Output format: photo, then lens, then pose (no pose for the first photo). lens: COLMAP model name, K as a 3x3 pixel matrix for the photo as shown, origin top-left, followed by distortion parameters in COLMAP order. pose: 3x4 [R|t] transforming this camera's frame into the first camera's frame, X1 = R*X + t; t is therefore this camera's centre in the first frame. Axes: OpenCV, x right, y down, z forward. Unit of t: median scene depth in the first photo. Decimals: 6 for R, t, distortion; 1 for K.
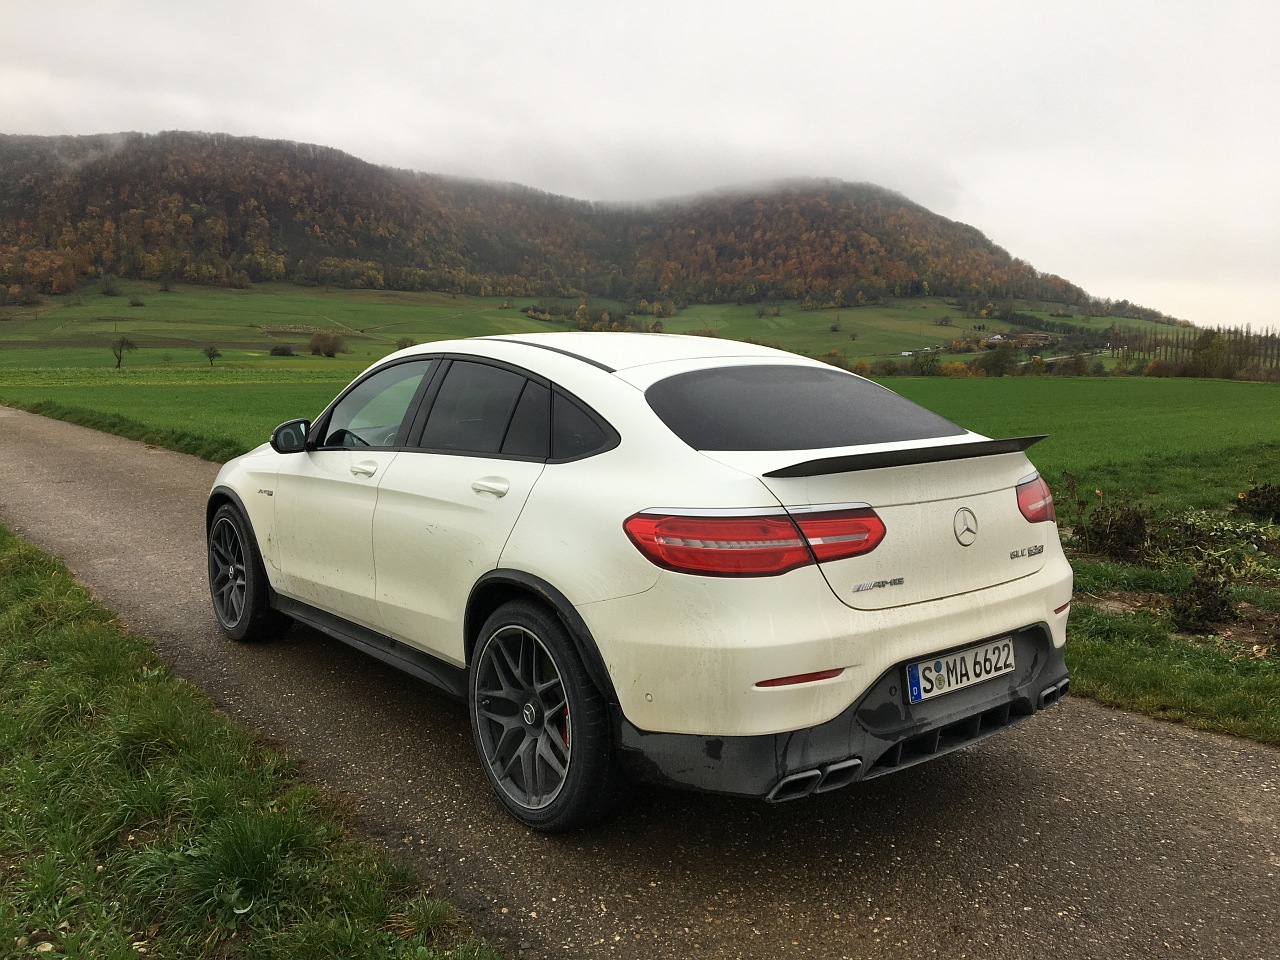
lens RADIAL K [[1067.0, 0, 638.6], [0, 1067.0, 463.2], [0, 0, 1]] dist [0.089165, -0.133354]
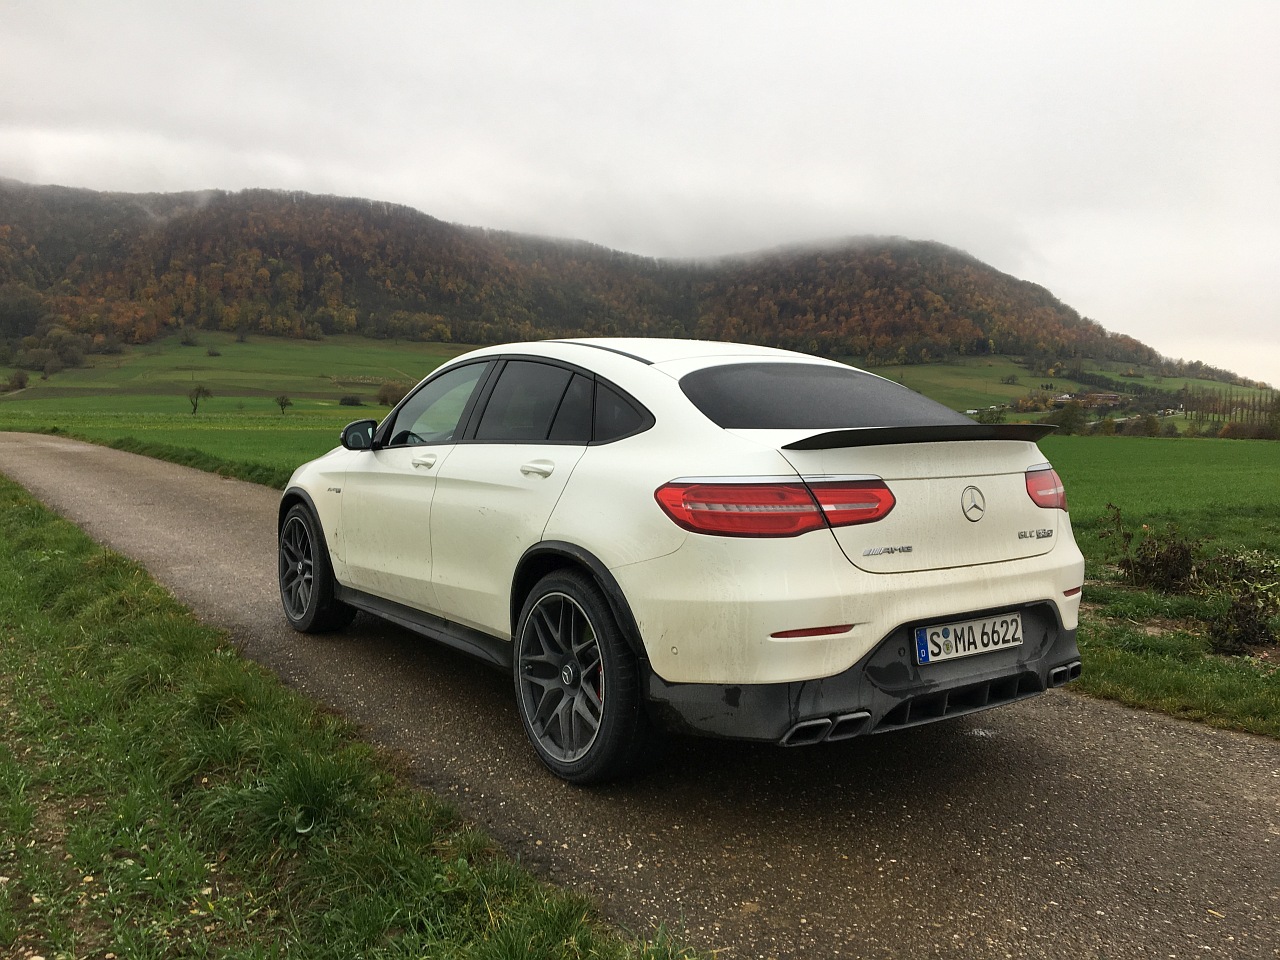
lens RADIAL K [[1067.0, 0, 638.6], [0, 1067.0, 463.2], [0, 0, 1]] dist [0.089165, -0.133354]
pose [[0.998294, 0.017160, -0.055804, 0.028454], [-0.019932, 0.998575, -0.049503, 0.077111], [0.054875, 0.050531, 0.997214, -0.092584]]
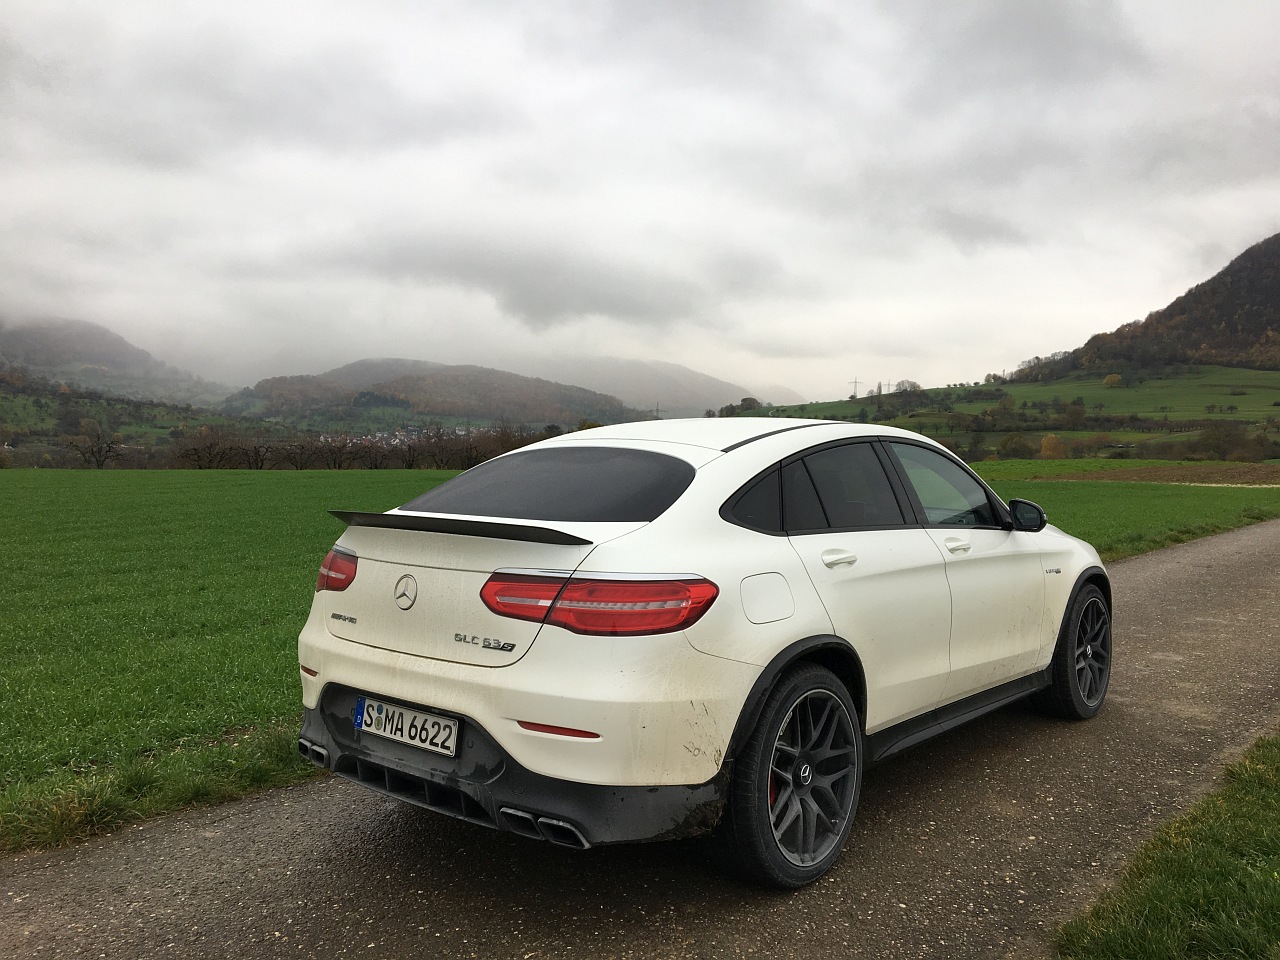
lens RADIAL K [[1065.8, 0, 639.0], [0, 1065.8, 458.3], [0, 0, 1]] dist [0.081674, -0.115900]
pose [[0.206349, 0.024609, -0.978169, 1.397414], [-0.111533, 0.993760, 0.001473, -0.103324], [0.972101, 0.108794, 0.207806, 0.974018]]
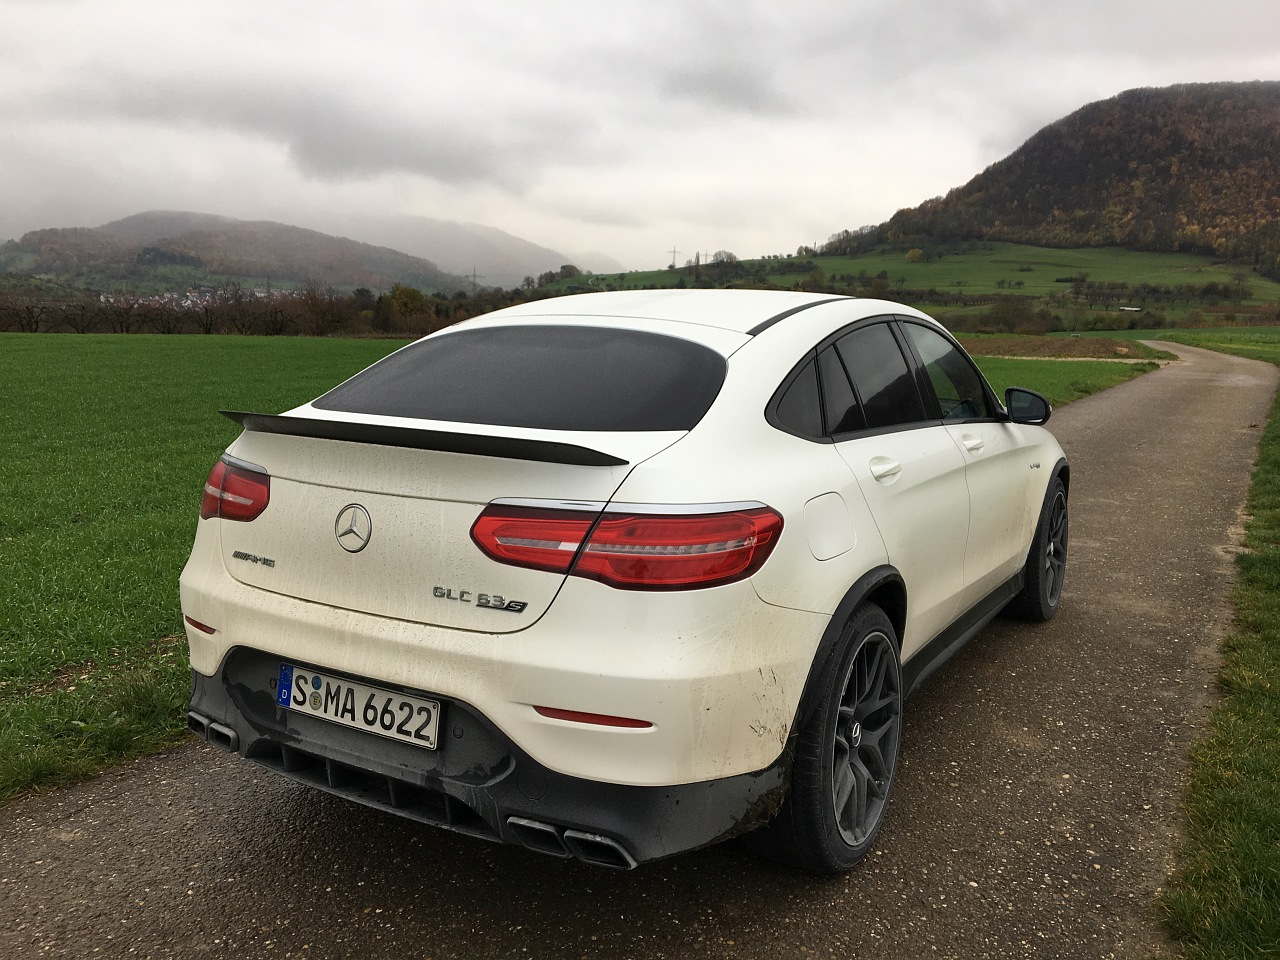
lens RADIAL K [[1070.6, 0, 638.8], [0, 1070.6, 467.0], [0, 0, 1]] dist [0.078383, -0.112344]
pose [[0.365927, 0.148045, -0.918793, 1.086351], [-0.121568, 0.986411, 0.110524, -0.097026], [0.922669, 0.071252, 0.378951, 0.876377]]
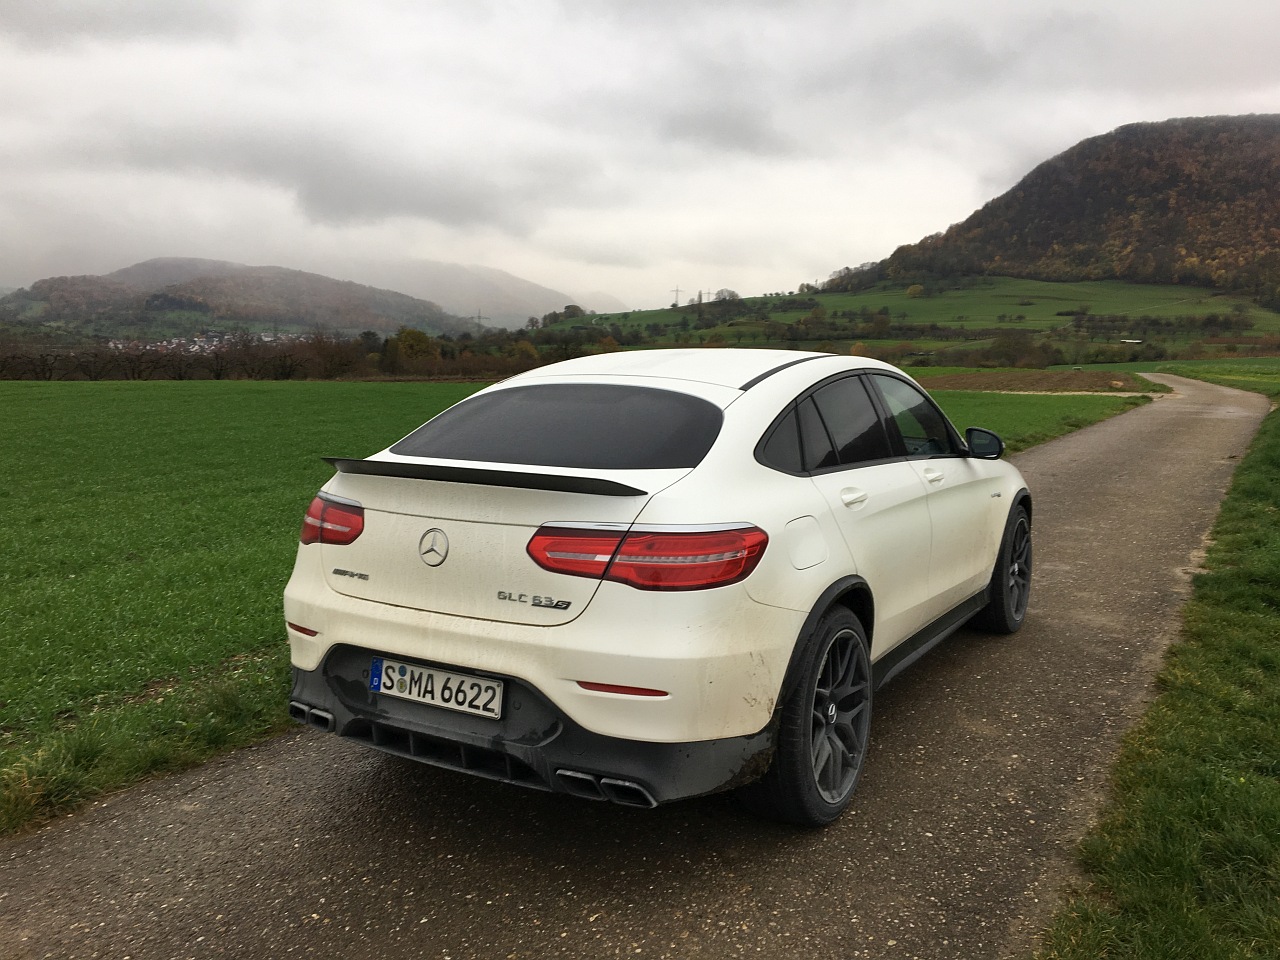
lens RADIAL K [[1067.0, 0, 638.6], [0, 1067.0, 463.2], [0, 0, 1]] dist [0.089165, -0.133354]
pose [[0.362669, 0.107889, -0.925652, 1.287920], [-0.108655, 0.991397, 0.072981, -0.114398], [0.925562, 0.074108, 0.371271, 0.784339]]
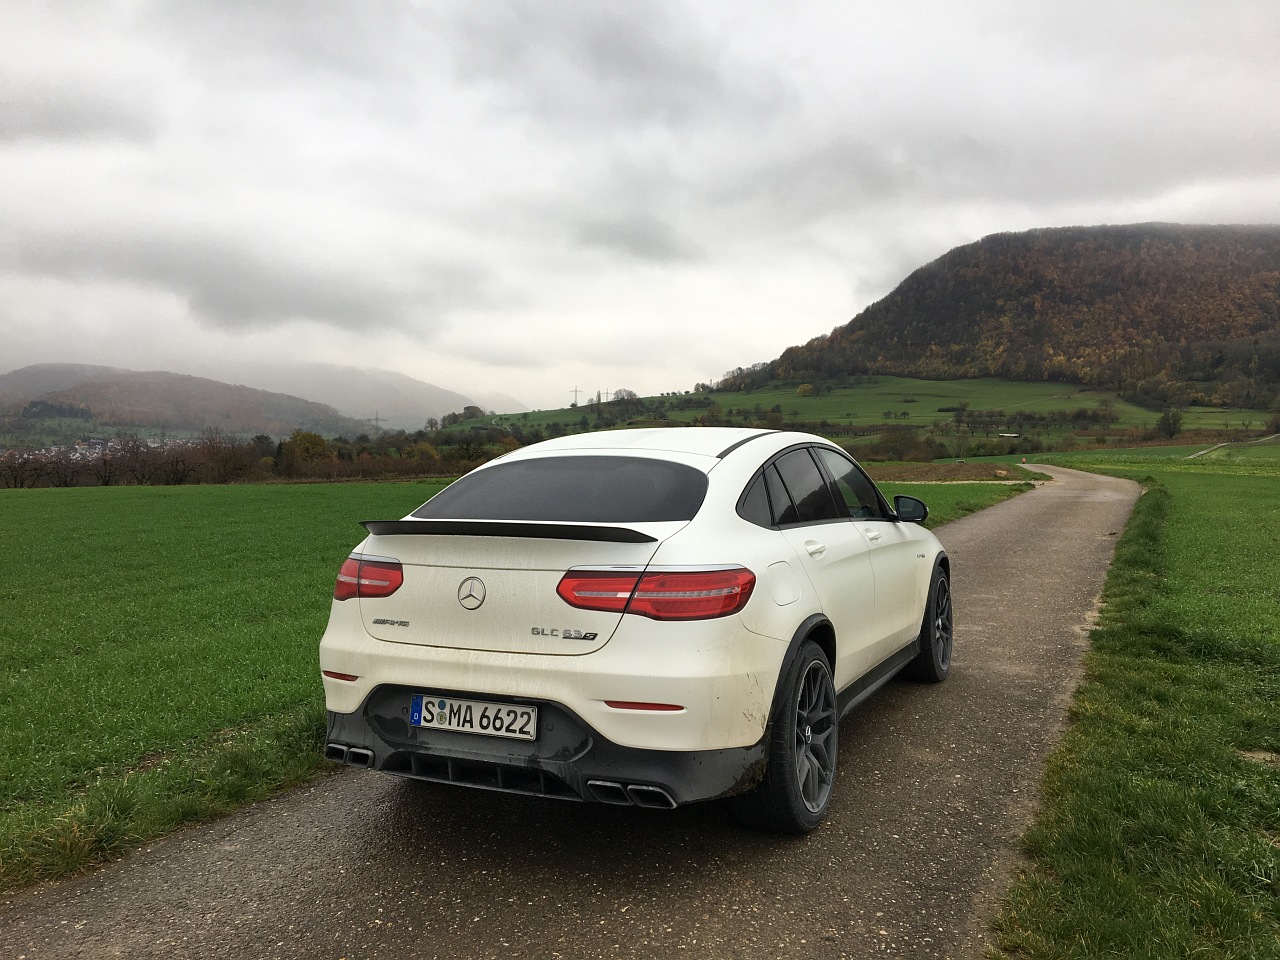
lens RADIAL K [[1061.6, 0, 638.0], [0, 1061.6, 458.2], [0, 0, 1]] dist [0.108065, -0.186635]
pose [[0.447231, 0.011381, -0.894346, 1.410864], [-0.089635, 0.995455, -0.032156, -0.066370], [0.889916, 0.094546, 0.446219, 0.615326]]
